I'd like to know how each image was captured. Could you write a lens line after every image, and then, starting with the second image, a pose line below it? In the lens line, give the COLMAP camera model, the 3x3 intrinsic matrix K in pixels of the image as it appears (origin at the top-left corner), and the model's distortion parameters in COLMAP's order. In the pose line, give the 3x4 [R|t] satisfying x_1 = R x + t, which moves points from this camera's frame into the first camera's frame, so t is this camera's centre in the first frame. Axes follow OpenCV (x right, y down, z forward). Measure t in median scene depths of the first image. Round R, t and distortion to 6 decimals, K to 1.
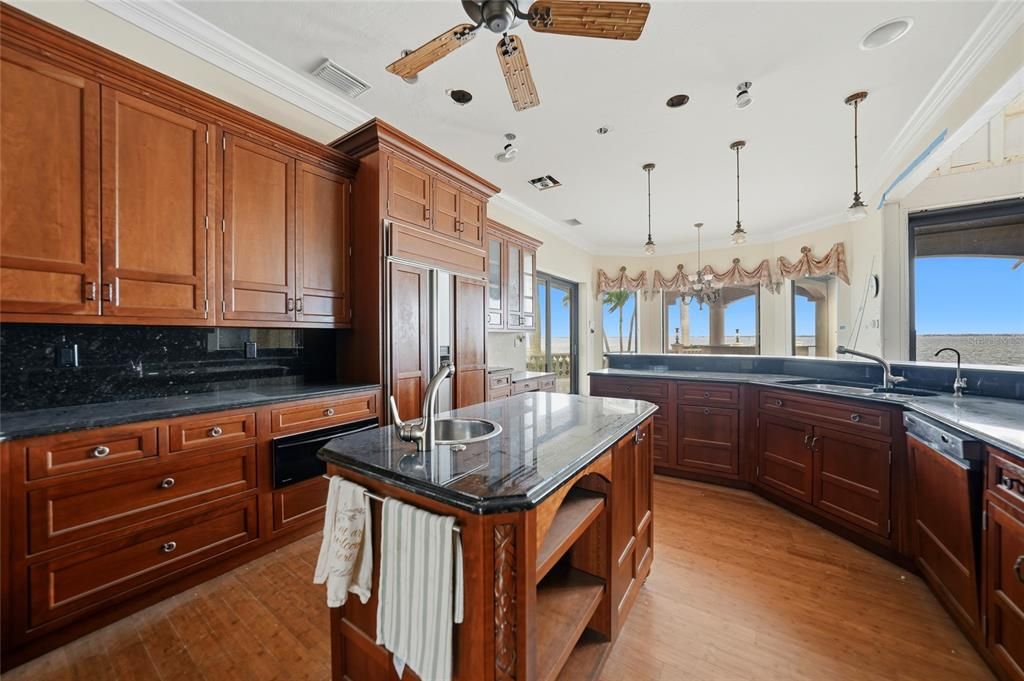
lens RADIAL K [[364.0, 0, 513.3], [0, 364.0, 342.8], [0, 0, 1]] dist [-0.022602, 0.007482]
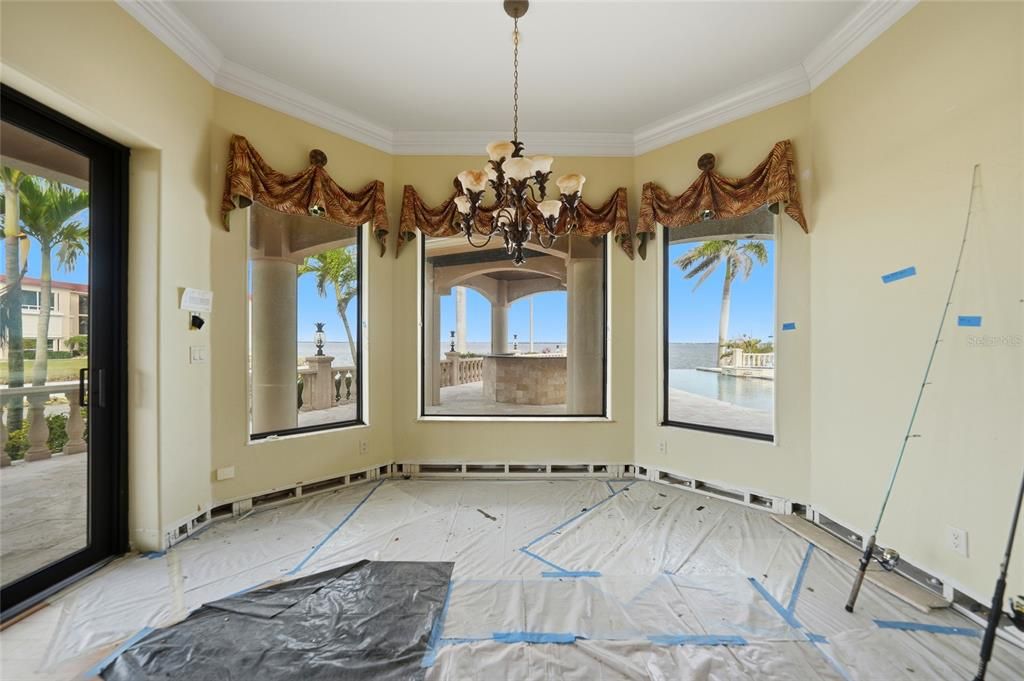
lens RADIAL K [[353.7, 0, 510.8], [0, 353.7, 334.9], [0, 0, 1]] dist [-0.032070, 0.006598]
pose [[0.832328, 0.021218, 0.553876, 0.314827], [-0.001284, 0.999338, -0.036353, -0.012763], [-0.554281, 0.029546, 0.831805, 0.693918]]
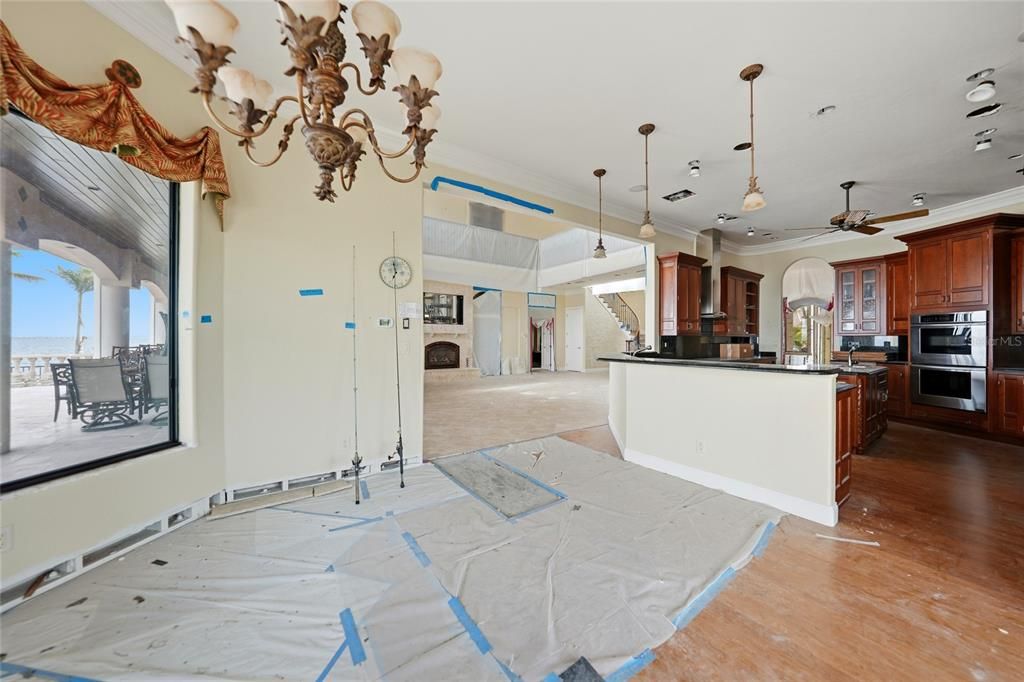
lens RADIAL K [[353.7, 0, 510.8], [0, 353.7, 335.4], [0, 0, 1]] dist [-0.032070, 0.006598]
pose [[-0.926405, 0.003587, 0.376511, 0.339203], [0.005328, 0.999979, 0.003583, -0.018808], [-0.376491, 0.005326, -0.926405, 1.061016]]
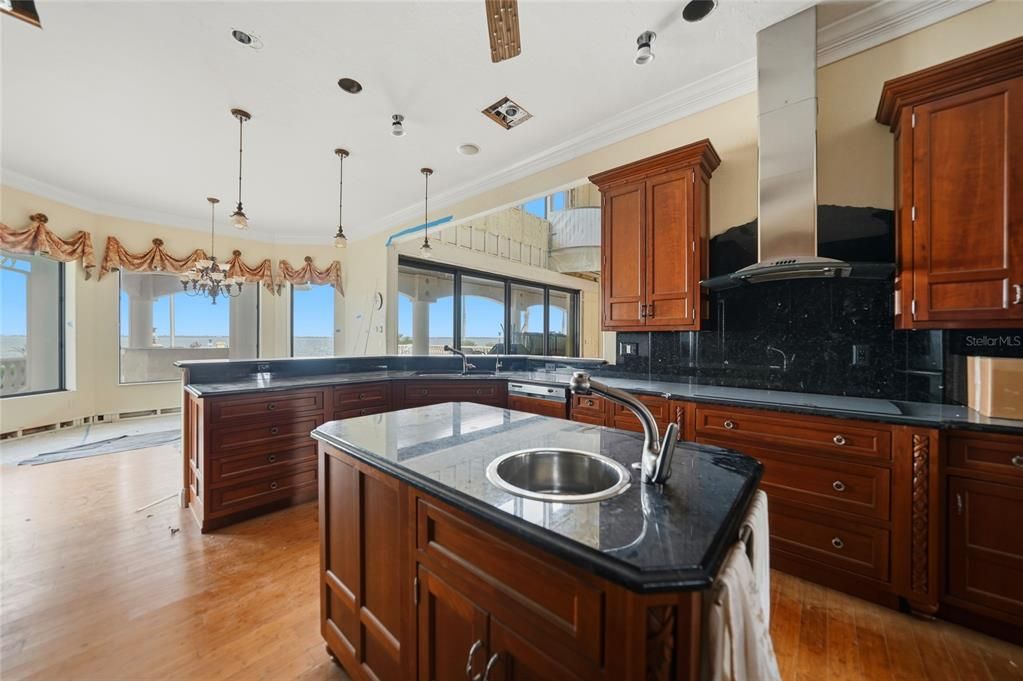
lens RADIAL K [[363.7, 0, 512.8], [0, 363.7, 342.8], [0, 0, 1]] dist [-0.022602, 0.007482]
pose [[0.137488, -0.005727, 0.990487, -0.183620], [0.006827, 0.999965, 0.004834, -0.002735], [-0.990480, 0.006097, 0.137523, 0.203942]]
